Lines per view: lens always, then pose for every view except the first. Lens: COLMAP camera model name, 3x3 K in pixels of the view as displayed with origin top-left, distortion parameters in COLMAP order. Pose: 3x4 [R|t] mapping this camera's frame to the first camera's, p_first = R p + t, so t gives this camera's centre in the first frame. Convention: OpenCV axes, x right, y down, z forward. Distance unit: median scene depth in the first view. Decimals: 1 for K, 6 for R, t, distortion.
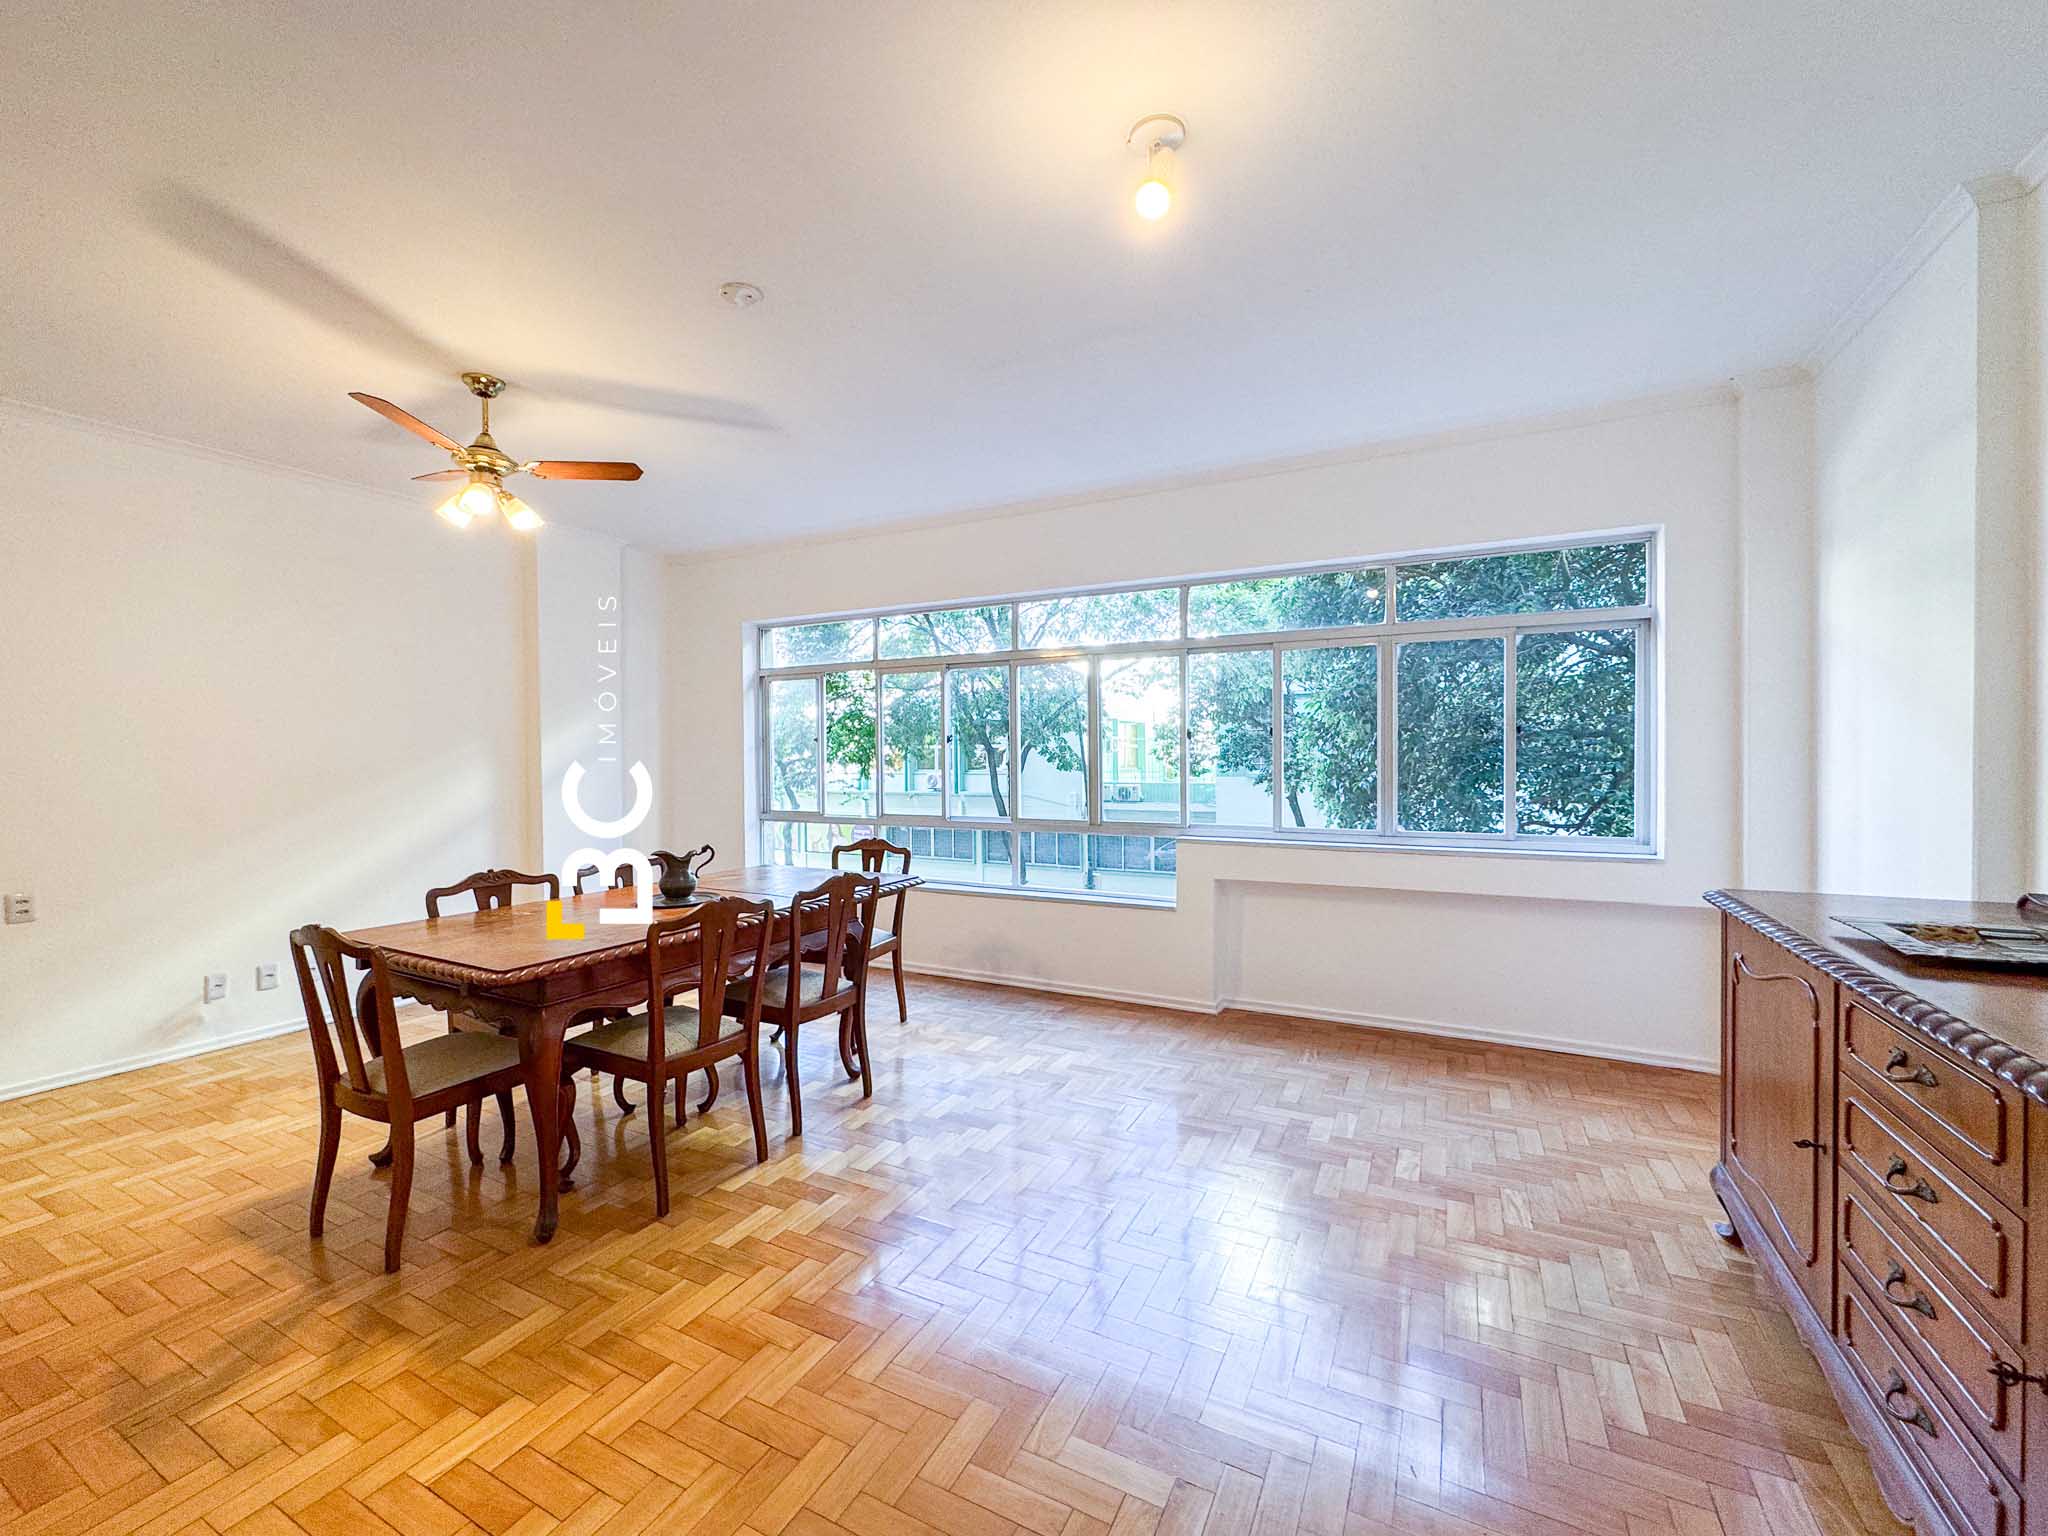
lens RADIAL K [[808.5, 0, 1024.0], [0, 808.5, 768.0], [0, 0, 1]] dist [-0.001420, 0.000229]
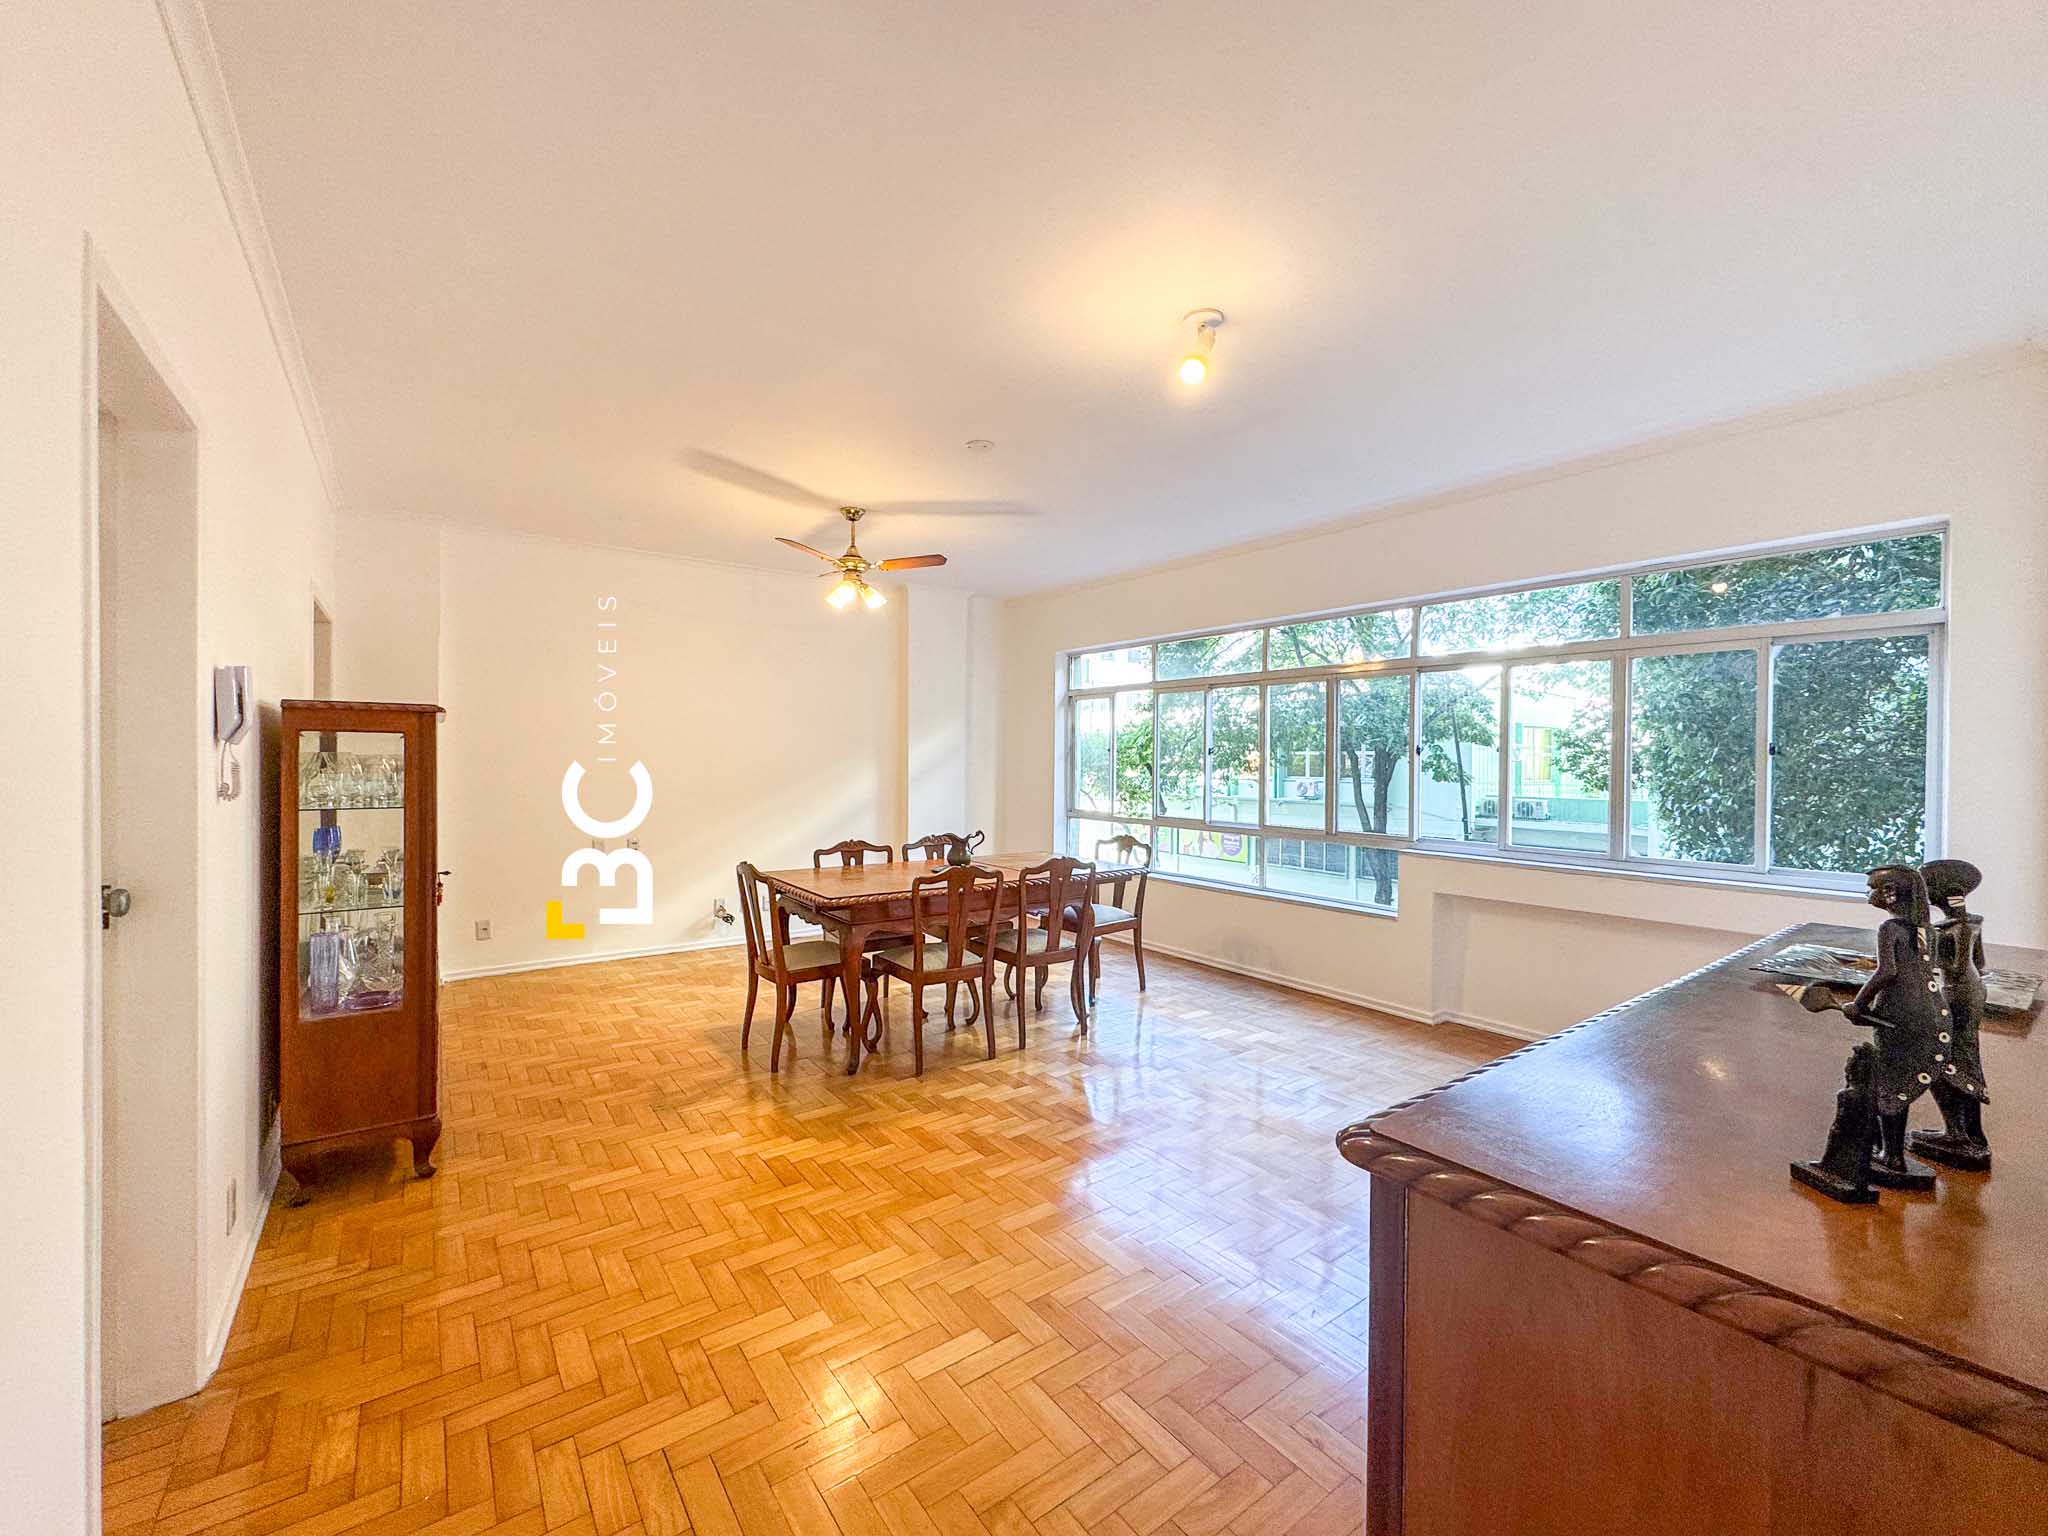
lens RADIAL K [[842.3, 0, 1040.2], [0, 842.3, 767.0], [0, 0, 1]] dist [-0.001633, 0.000001]
pose [[0.895647, 0.018634, -0.444376, 0.338902], [-0.021297, 0.999773, -0.001000, -0.012573], [0.444256, 0.010360, 0.895840, -0.231938]]
